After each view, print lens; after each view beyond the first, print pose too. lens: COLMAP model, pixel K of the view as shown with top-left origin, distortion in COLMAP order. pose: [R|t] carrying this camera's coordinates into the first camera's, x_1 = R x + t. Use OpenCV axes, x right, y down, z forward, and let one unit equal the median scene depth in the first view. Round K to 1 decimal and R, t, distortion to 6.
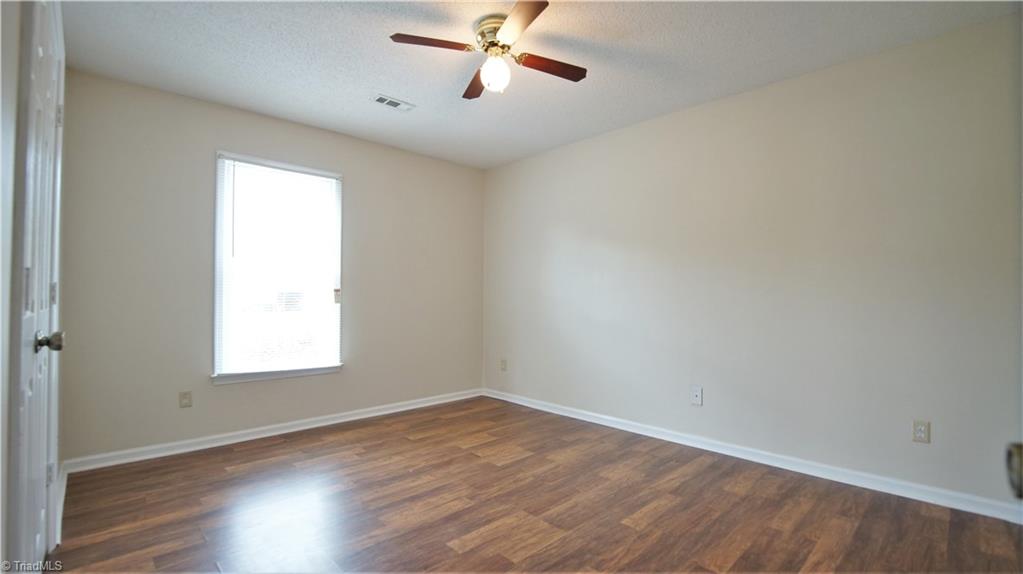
lens RADIAL K [[453.4, 0, 509.8], [0, 453.4, 294.5], [0, 0, 1]] dist [-0.040292, 0.007378]
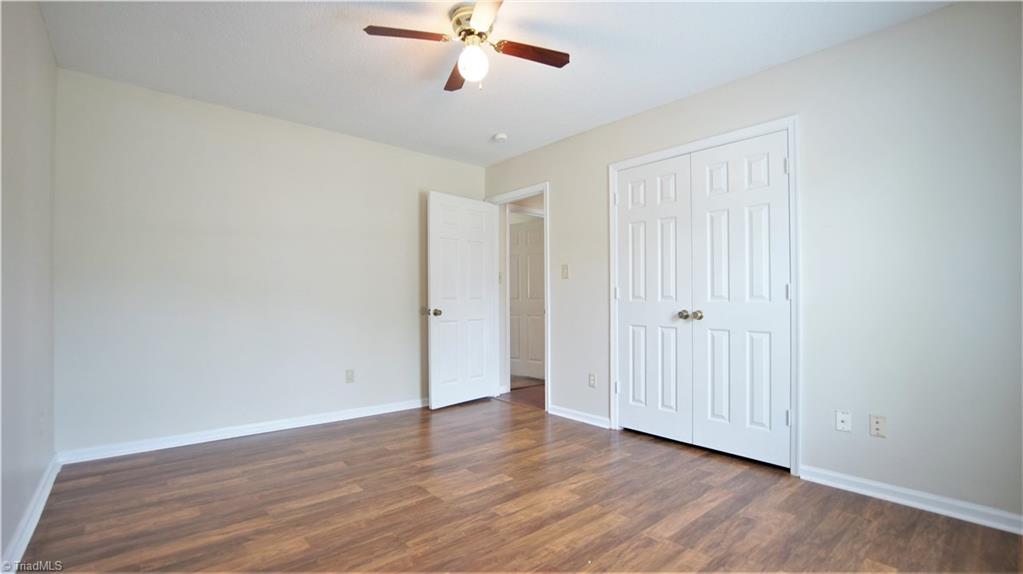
lens RADIAL K [[453.4, 0, 509.8], [0, 453.4, 294.5], [0, 0, 1]] dist [-0.040292, 0.007378]
pose [[-0.998588, -0.005696, 0.052817, -0.163582], [-0.006592, 0.999837, -0.016811, 0.029529], [-0.052713, -0.017136, -0.998463, 1.933494]]
